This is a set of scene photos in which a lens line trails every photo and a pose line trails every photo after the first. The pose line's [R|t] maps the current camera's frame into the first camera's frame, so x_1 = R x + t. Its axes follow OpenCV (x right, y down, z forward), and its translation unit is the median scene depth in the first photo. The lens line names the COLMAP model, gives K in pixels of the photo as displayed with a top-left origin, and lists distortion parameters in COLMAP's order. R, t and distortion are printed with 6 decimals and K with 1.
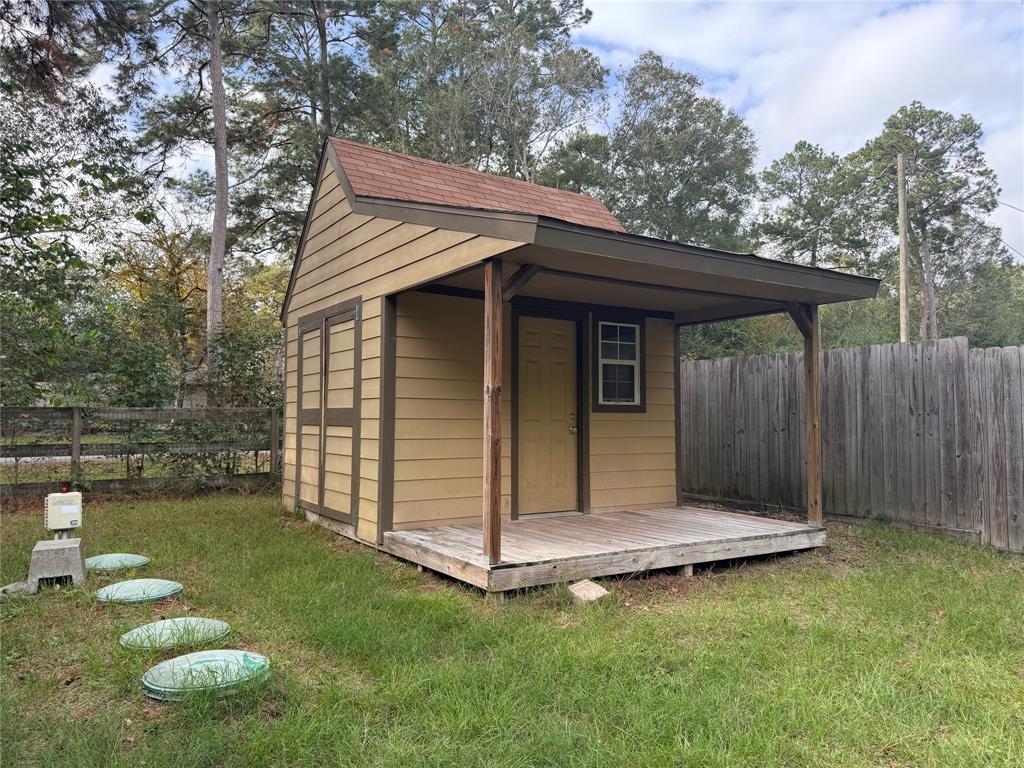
lens RADIAL K [[717.8, 0, 512.0], [0, 717.8, 384.0], [0, 0, 1]] dist [0.064220, -0.100648]
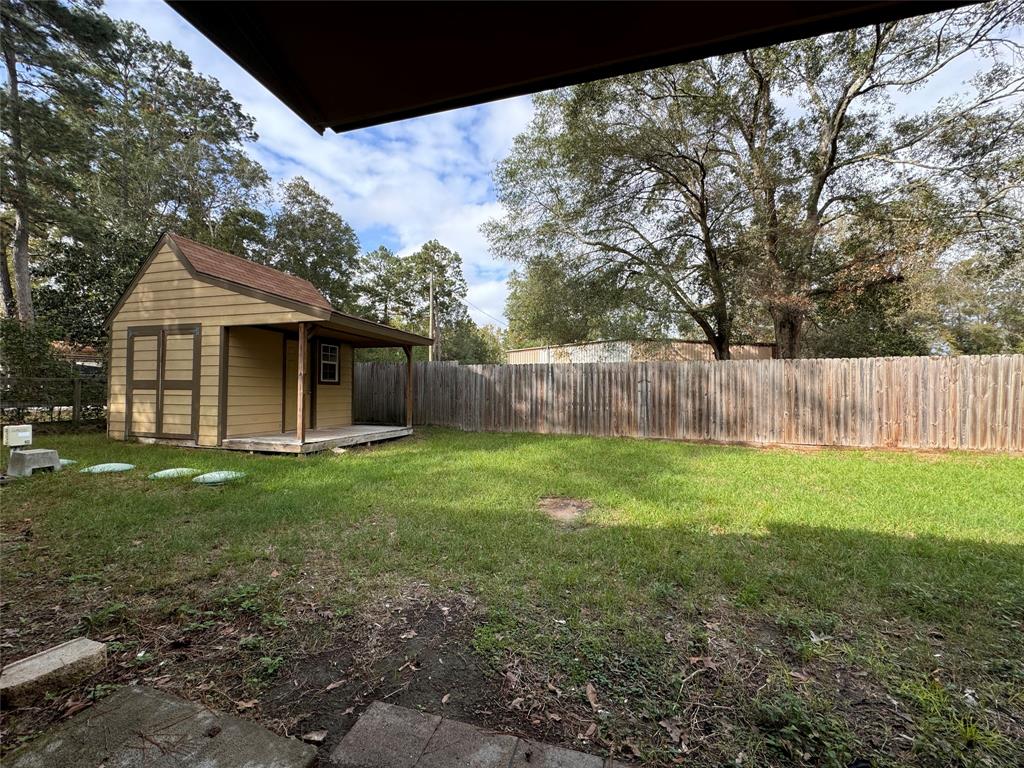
lens RADIAL K [[406.3, 0, 512.0], [0, 406.3, 384.0], [0, 0, 1]] dist [-0.001591, 0.000060]
pose [[0.757084, 0.016162, 0.653117, -0.226591], [-0.035478, 0.999236, 0.016399, -0.003739], [-0.652353, -0.035587, 0.757079, -0.313949]]
